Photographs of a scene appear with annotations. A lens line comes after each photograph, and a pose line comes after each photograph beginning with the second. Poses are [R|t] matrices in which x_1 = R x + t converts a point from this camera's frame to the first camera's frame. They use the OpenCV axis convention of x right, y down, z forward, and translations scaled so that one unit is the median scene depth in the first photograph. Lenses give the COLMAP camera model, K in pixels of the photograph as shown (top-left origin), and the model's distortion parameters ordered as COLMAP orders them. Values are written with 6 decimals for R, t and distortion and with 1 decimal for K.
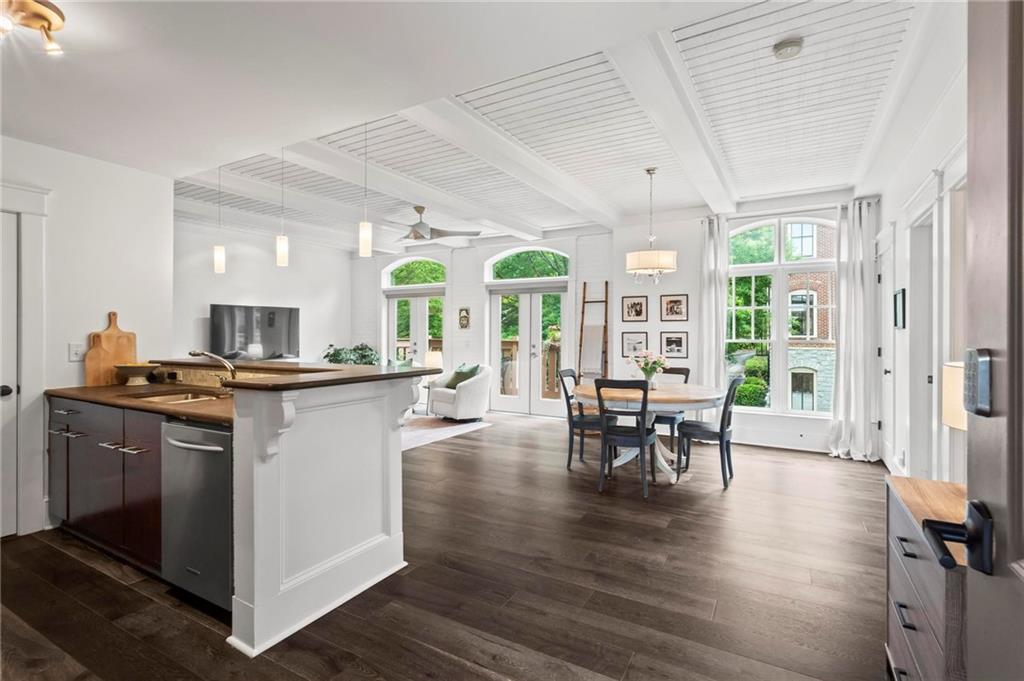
lens RADIAL K [[498.1, 0, 509.0], [0, 498.1, 332.2], [0, 0, 1]] dist [-0.002176, 0.000987]
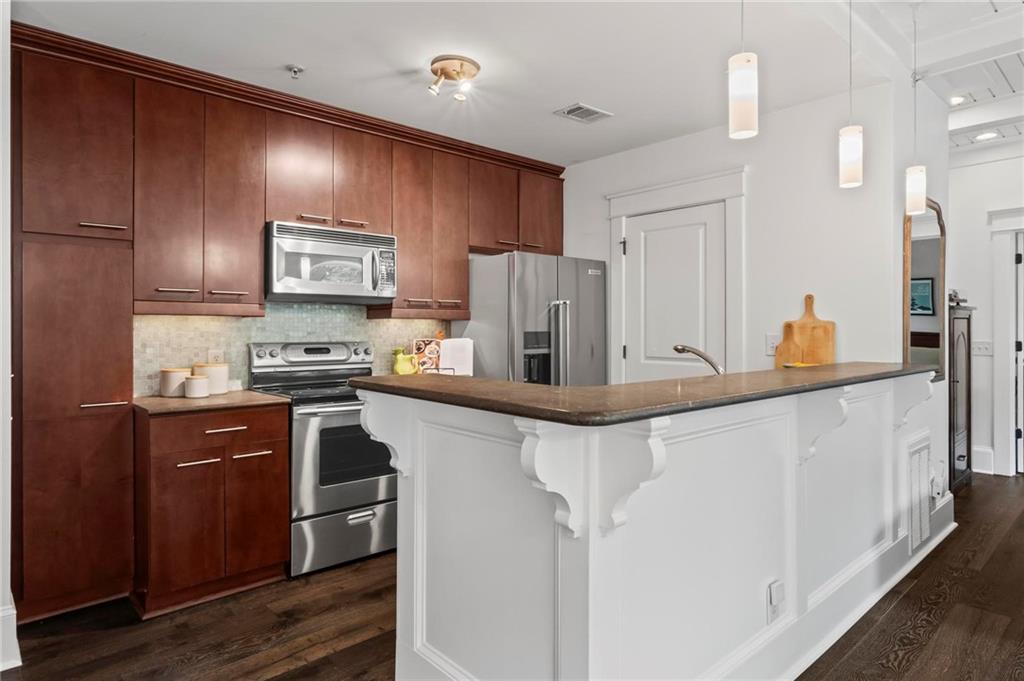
lens RADIAL K [[589.0, 0, 504.3], [0, 589.0, 327.3], [0, 0, 1]] dist [-0.011224, 0.006003]
pose [[-0.311236, 0.001406, -0.950332, 0.125470], [0.000966, 0.999999, 0.001163, 0.004653], [0.950332, -0.000556, -0.311237, 0.480178]]
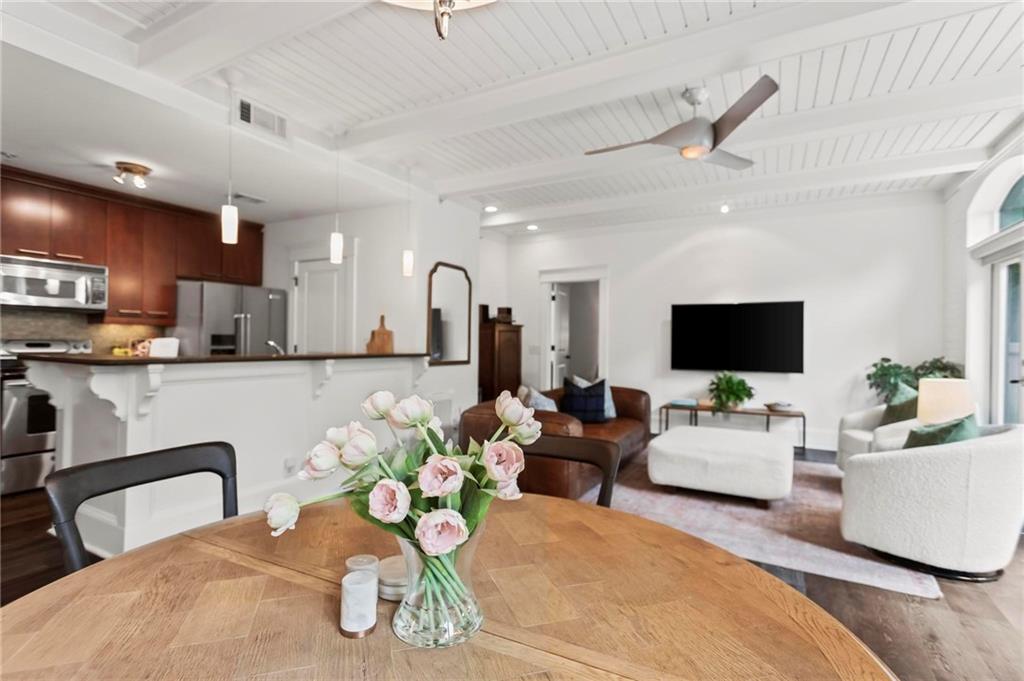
lens RADIAL K [[498.1, 0, 498.9], [0, 498.1, 337.5], [0, 0, 1]] dist [-0.002176, 0.000987]
pose [[0.014987, -0.005194, -0.999874, 0.328532], [-0.012129, 0.999912, -0.005376, 0.013468], [0.999814, 0.012208, 0.014923, 0.748390]]
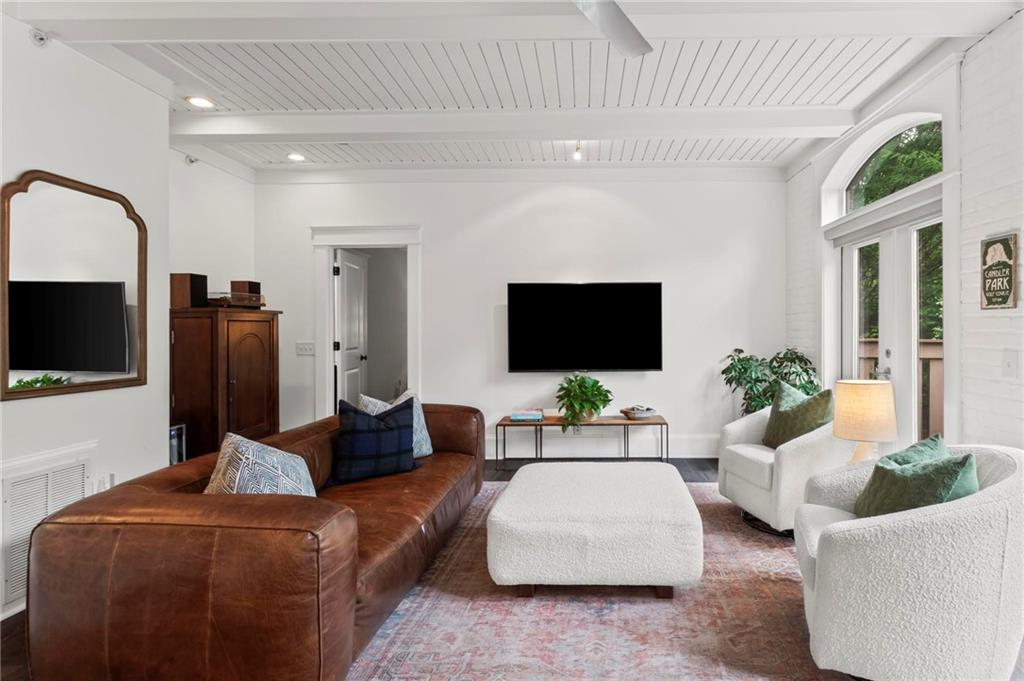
lens RADIAL K [[524.8, 0, 589.4], [0, 524.8, 331.8], [0, 0, 1]] dist [-0.001310, 0.000685]
pose [[0.504001, -0.000049, -0.863703, 0.067438], [0.001905, 0.999998, 0.001055, 0.008593], [0.863701, -0.002176, 0.504000, 0.820634]]
